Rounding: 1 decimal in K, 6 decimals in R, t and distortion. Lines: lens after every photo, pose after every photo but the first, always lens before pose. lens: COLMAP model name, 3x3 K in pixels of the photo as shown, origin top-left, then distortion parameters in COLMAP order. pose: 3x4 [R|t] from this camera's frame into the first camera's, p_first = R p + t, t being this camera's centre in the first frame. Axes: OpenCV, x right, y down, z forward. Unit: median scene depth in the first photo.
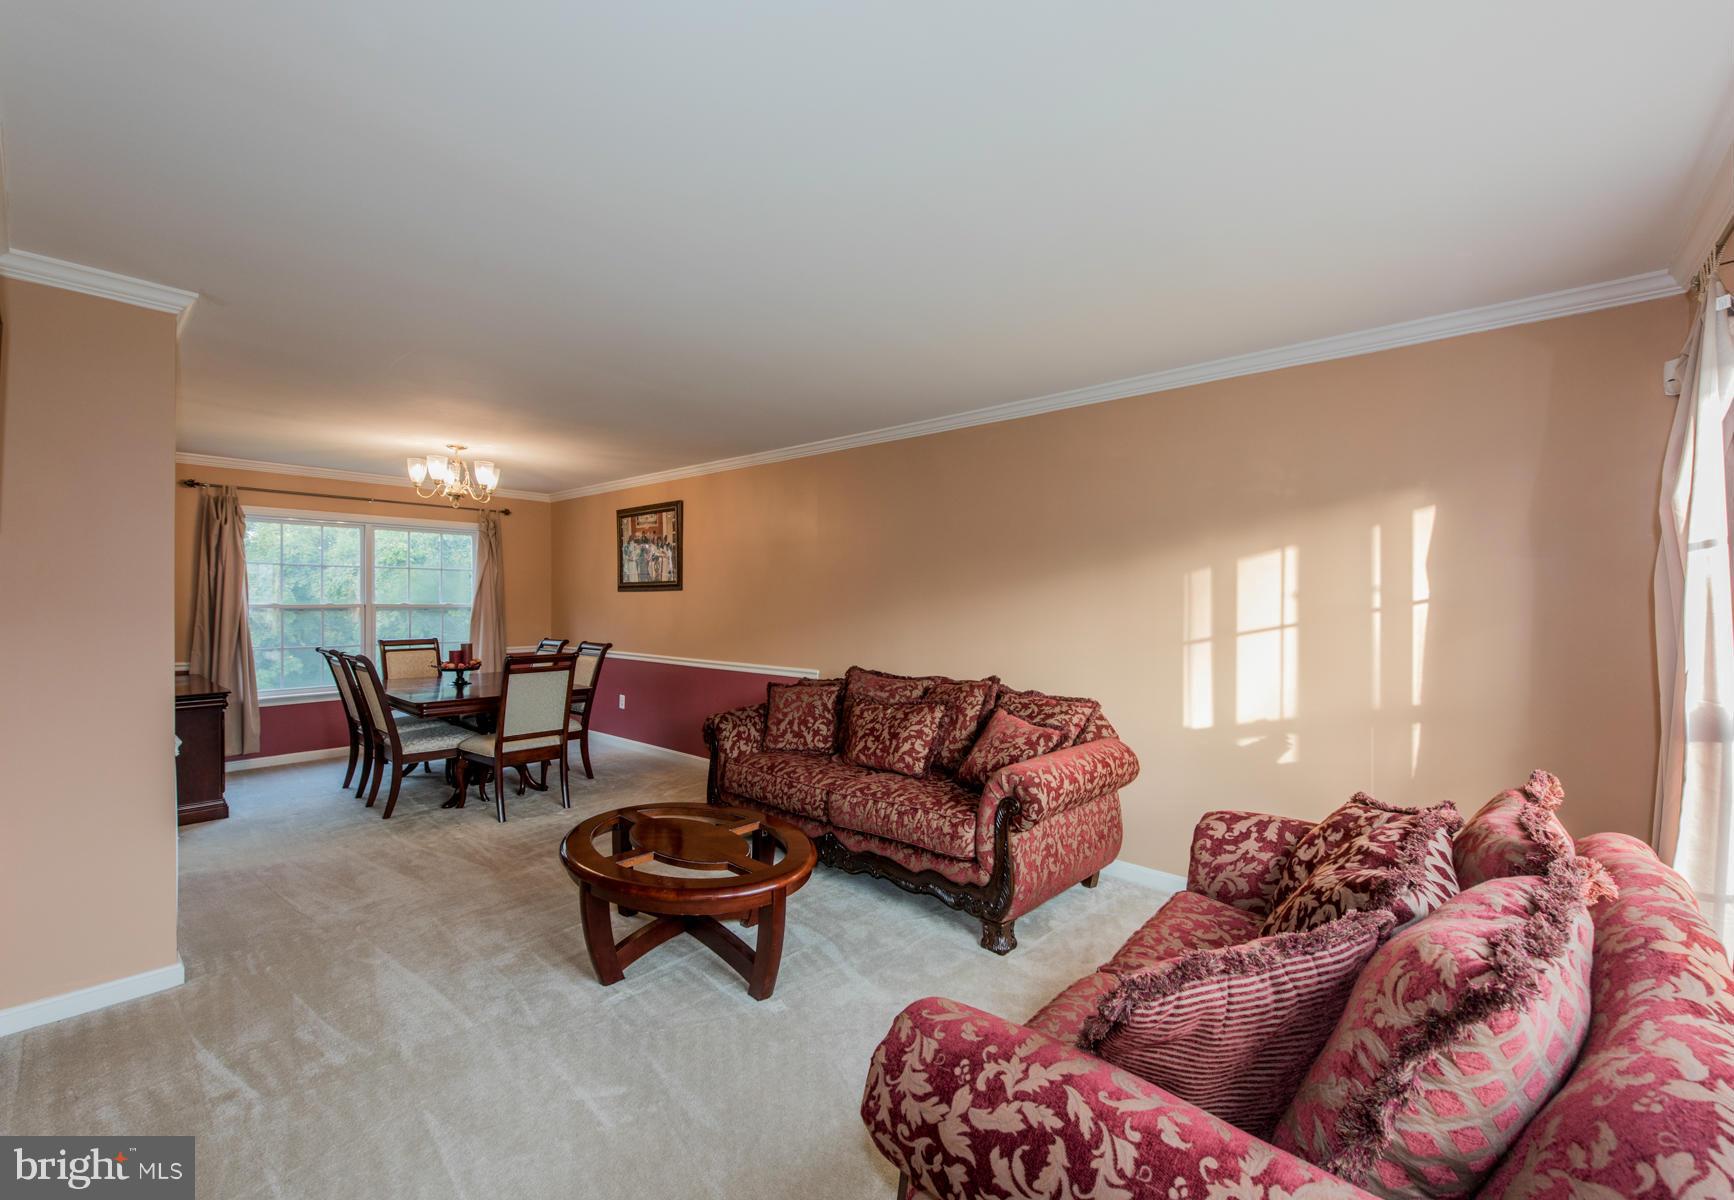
lens RADIAL K [[763.4, 0, 872.4], [0, 763.4, 599.3], [0, 0, 1]] dist [-0.002426, 0.000053]
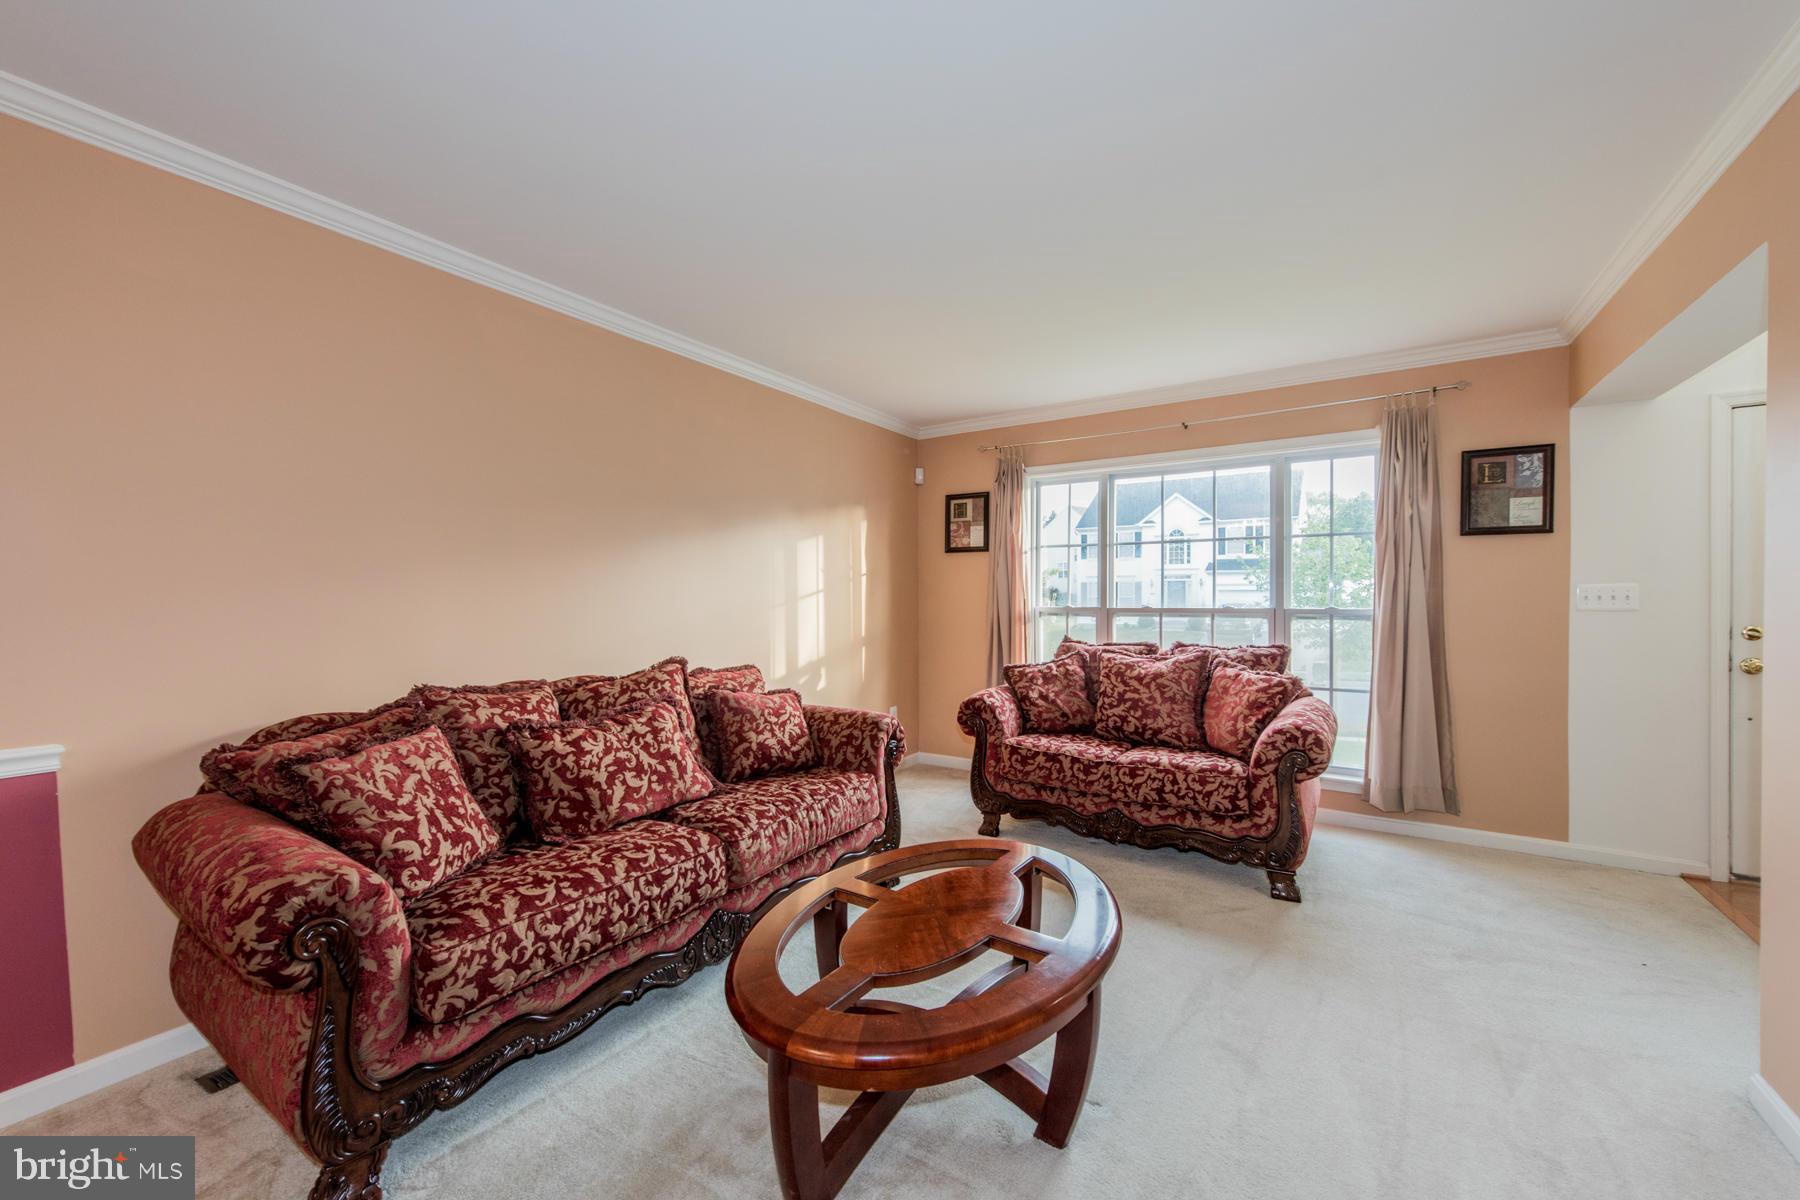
lens RADIAL K [[702.3, 0, 911.4], [0, 702.3, 596.3], [0, 0, 1]] dist [0.014610, -0.002392]
pose [[-0.176714, -0.004306, 0.984253, -0.757136], [0.009209, 0.999939, 0.006028, 0.037404], [-0.984219, 0.010129, -0.176664, 1.050220]]
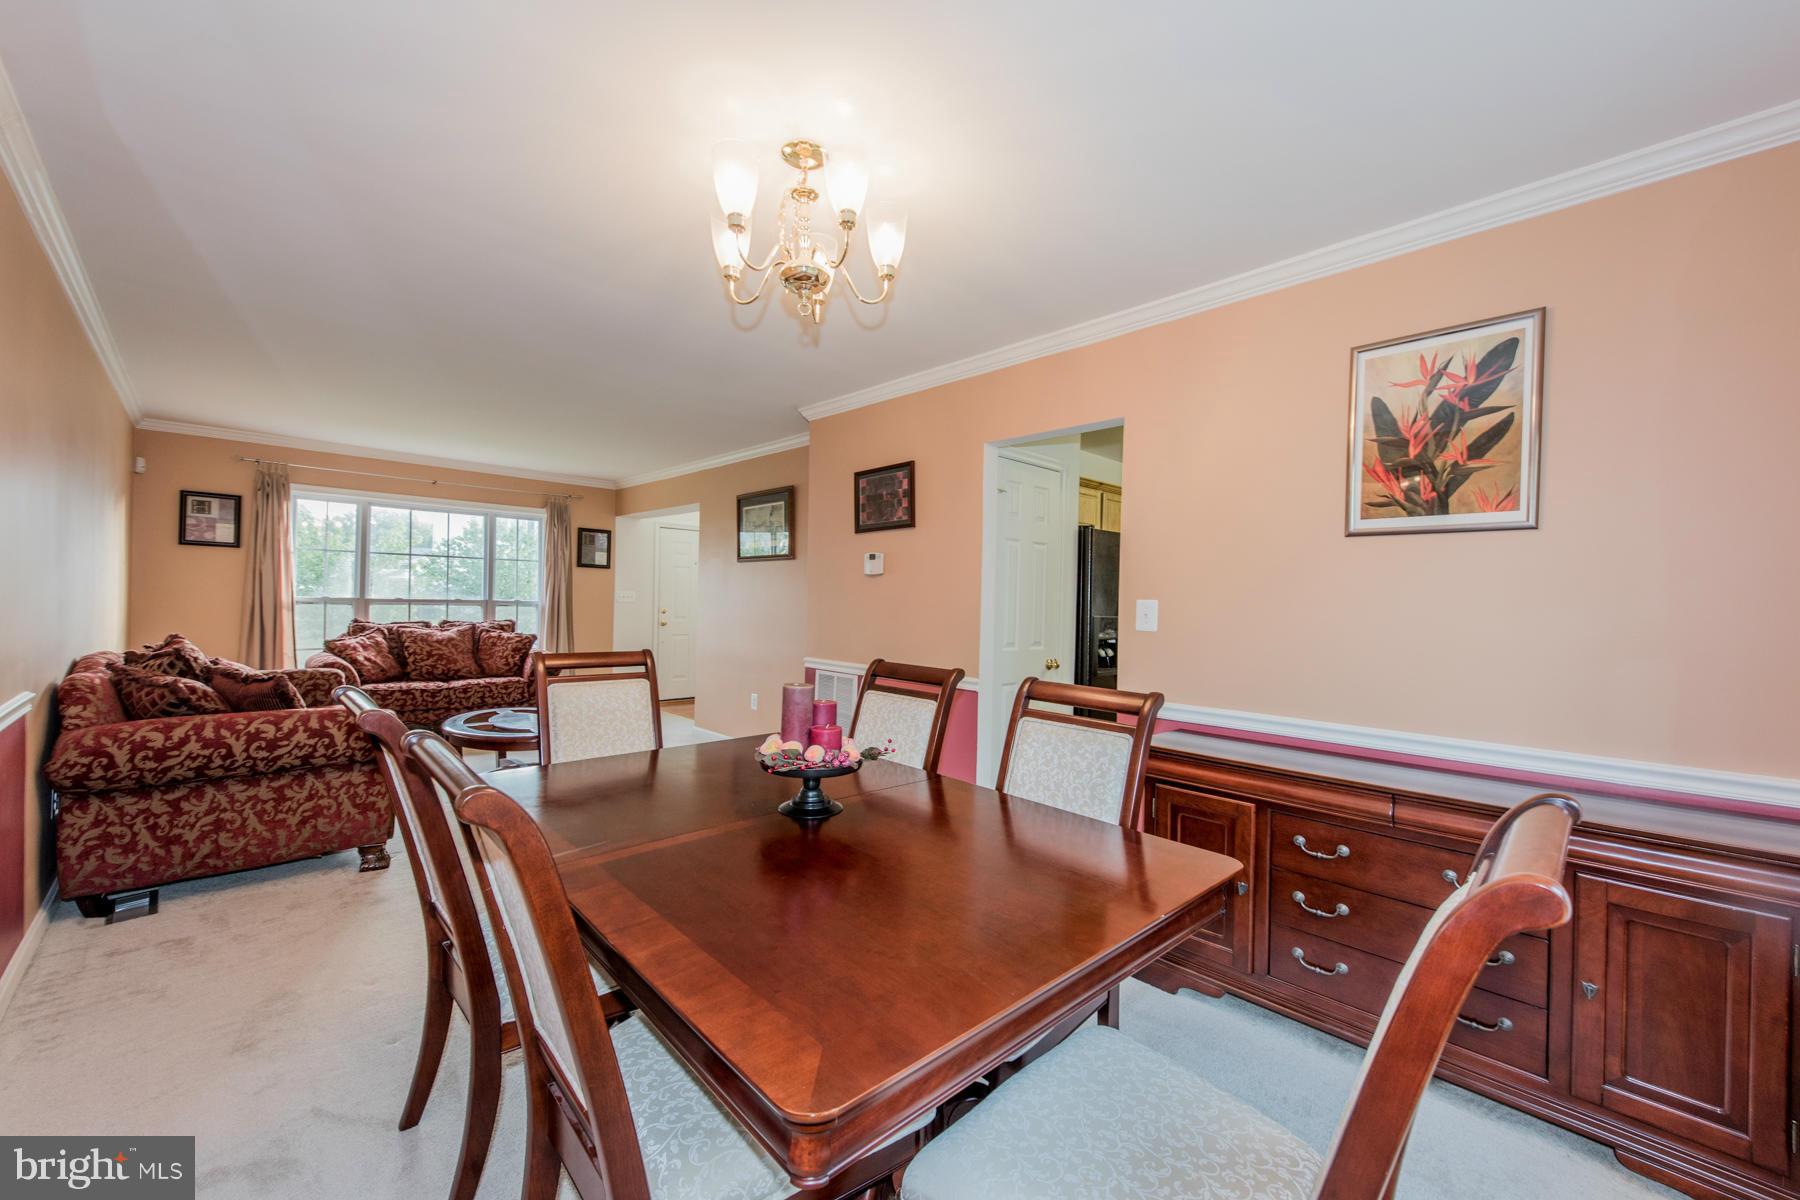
lens RADIAL K [[702.3, 0, 903.7], [0, 702.3, 604.1], [0, 0, 1]] dist [0.014610, -0.002392]
pose [[-0.998574, -0.026534, 0.046321, -0.986118], [-0.026127, 0.999615, 0.009371, 0.031671], [-0.046552, 0.008147, -0.998883, 2.151837]]
